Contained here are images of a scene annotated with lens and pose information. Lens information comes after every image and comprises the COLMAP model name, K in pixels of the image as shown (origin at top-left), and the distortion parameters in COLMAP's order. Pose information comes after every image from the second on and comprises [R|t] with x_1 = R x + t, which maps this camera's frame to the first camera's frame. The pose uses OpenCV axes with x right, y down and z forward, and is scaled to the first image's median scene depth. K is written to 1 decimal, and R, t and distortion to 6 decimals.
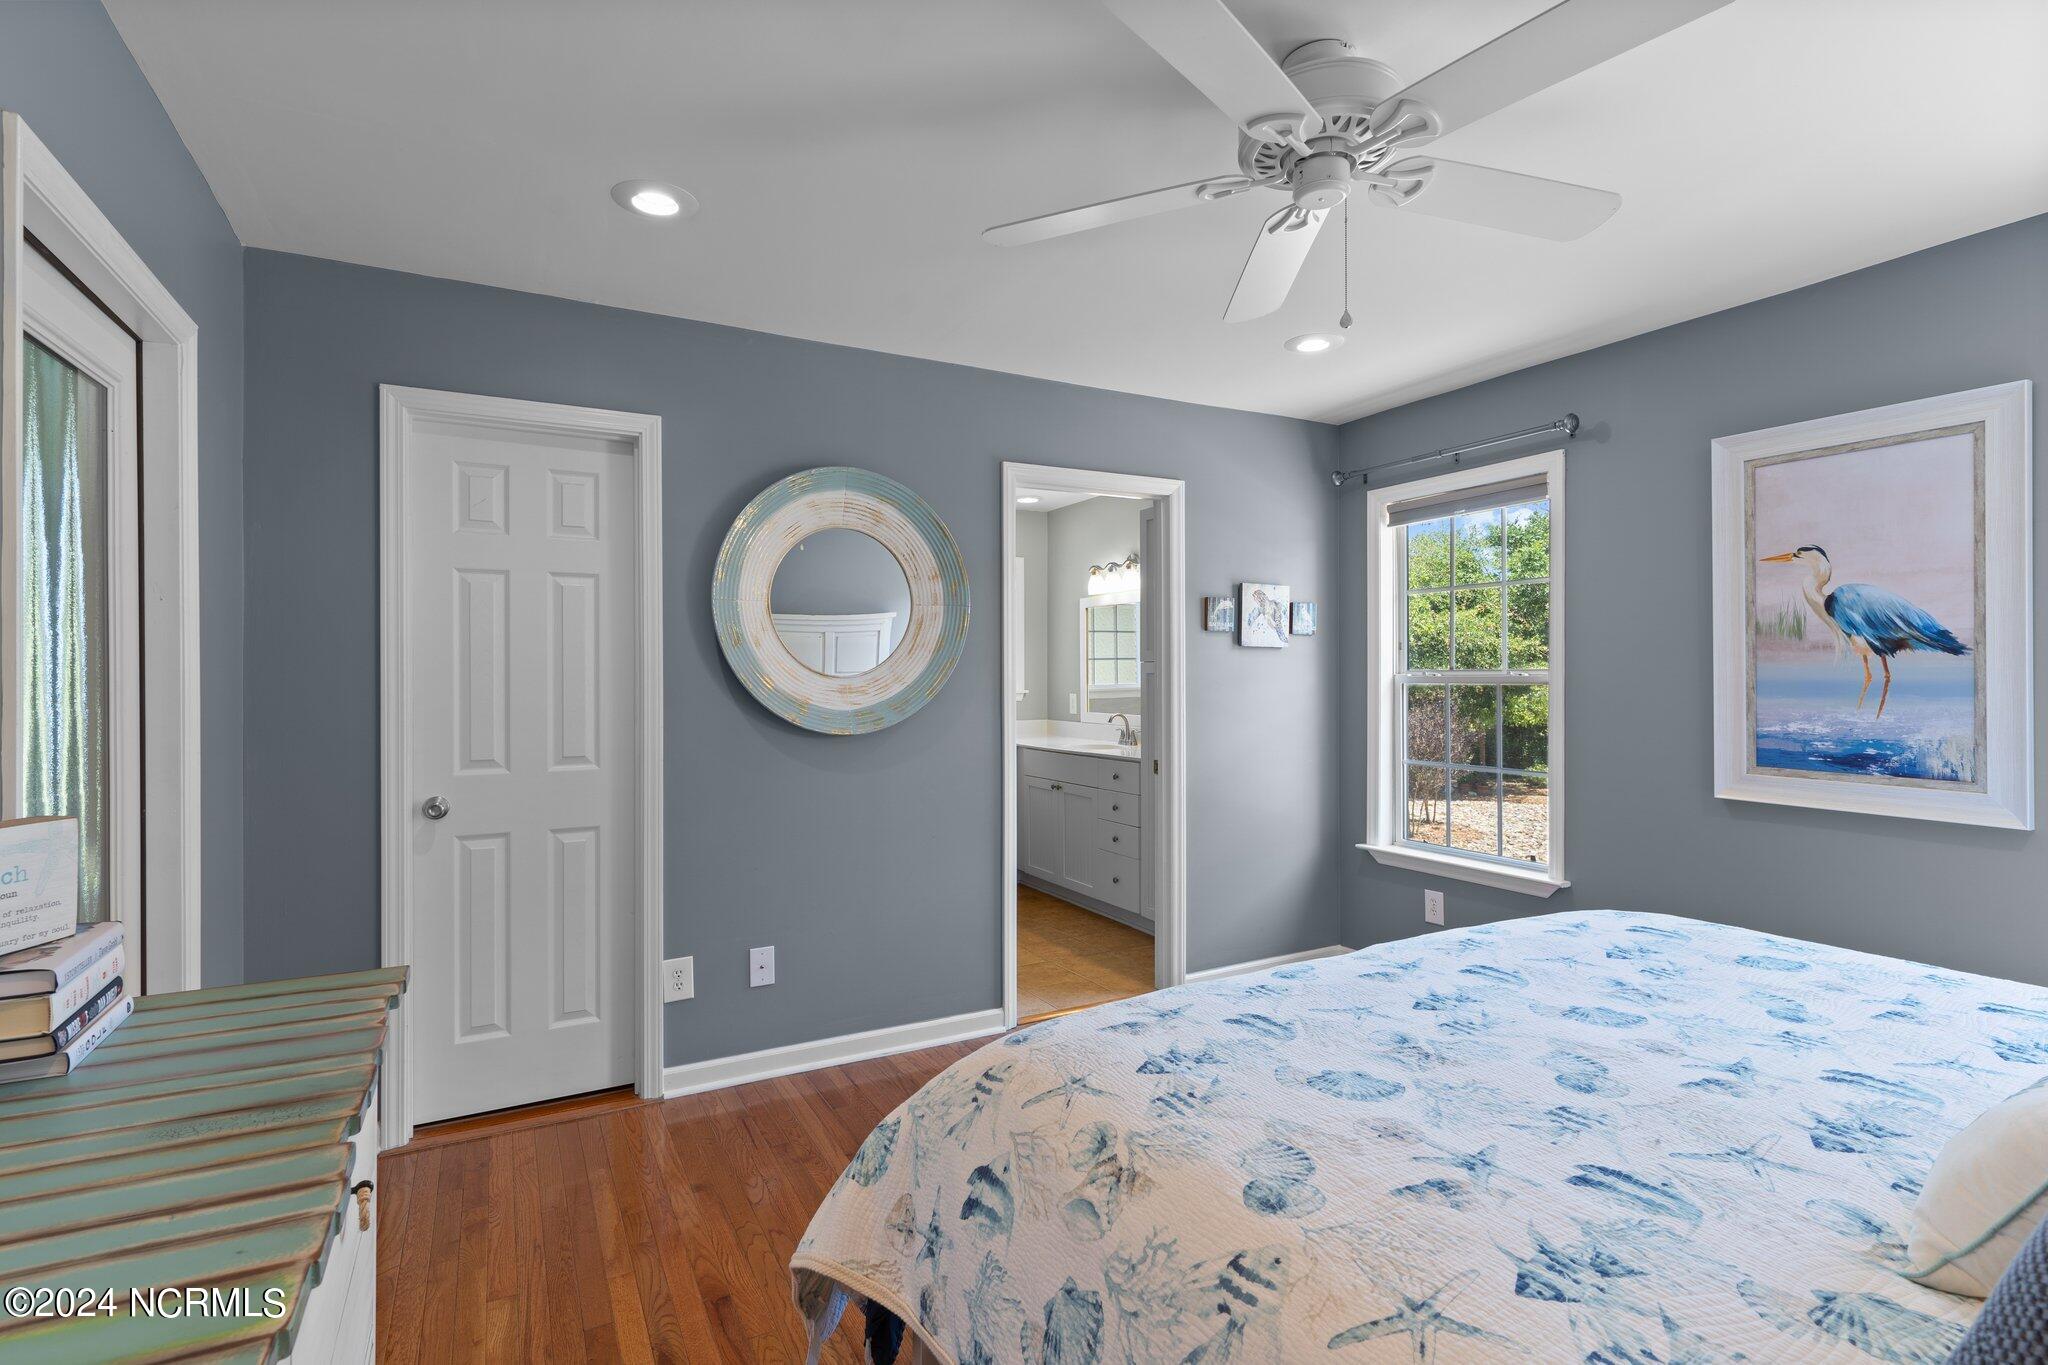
lens RADIAL K [[1003.3, 0, 1035.0], [0, 1003.3, 674.2], [0, 0, 1]] dist [-0.001105, 0.003076]
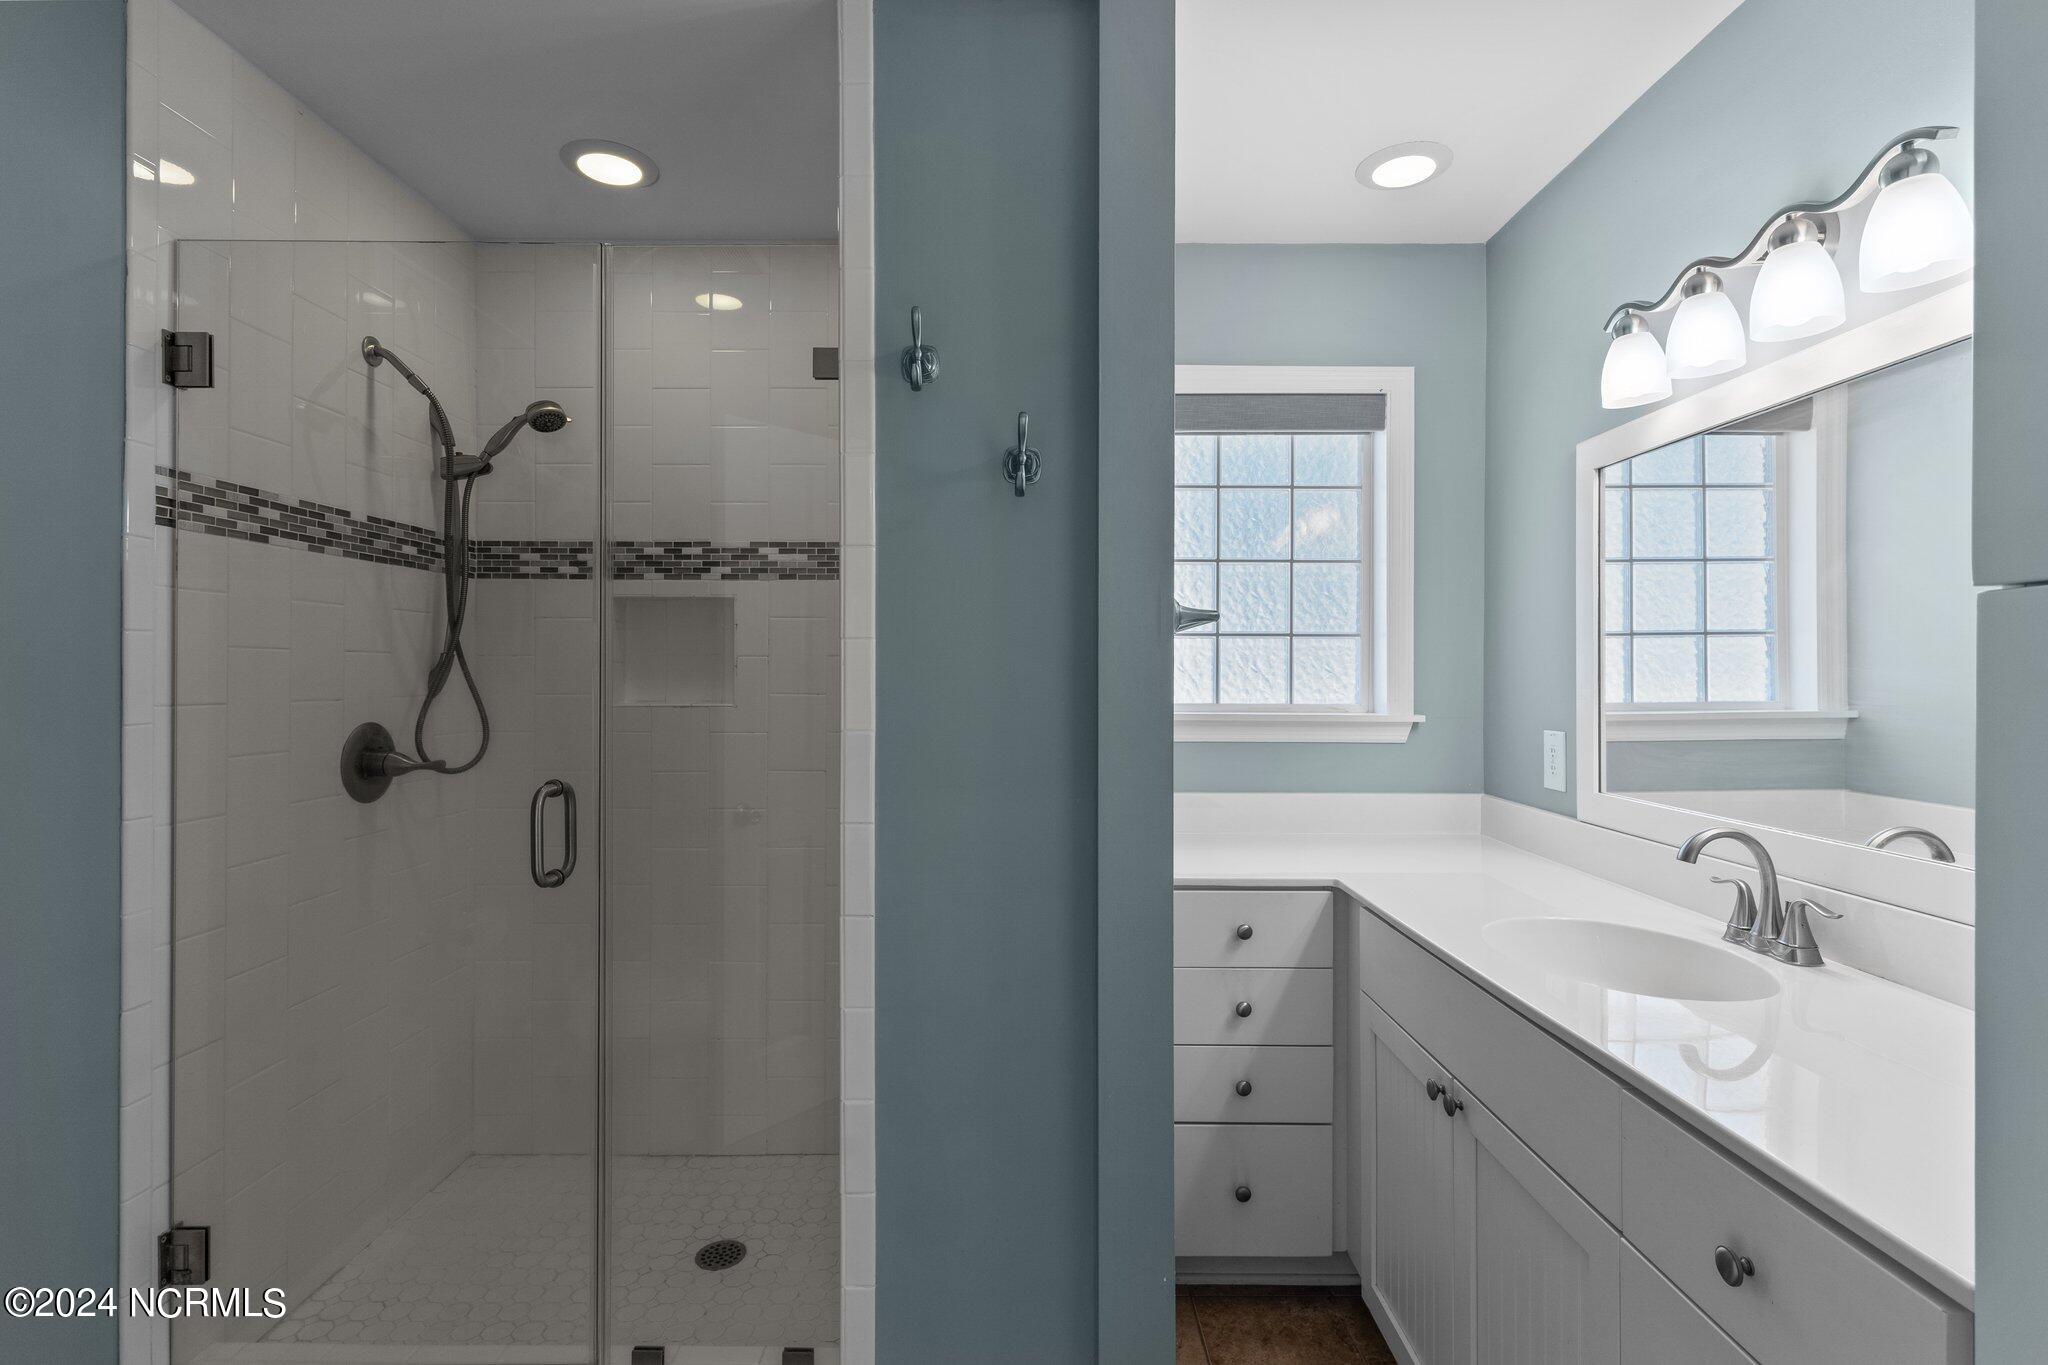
lens RADIAL K [[1003.3, 0, 1074.6], [0, 1003.3, 659.0], [0, 0, 1]] dist [-0.001105, 0.003076]
pose [[0.891640, 0.000678, -0.452745, 0.048334], [-0.005185, 0.999949, -0.008715, -0.000504], [0.452716, 0.010118, 0.891597, 0.663549]]
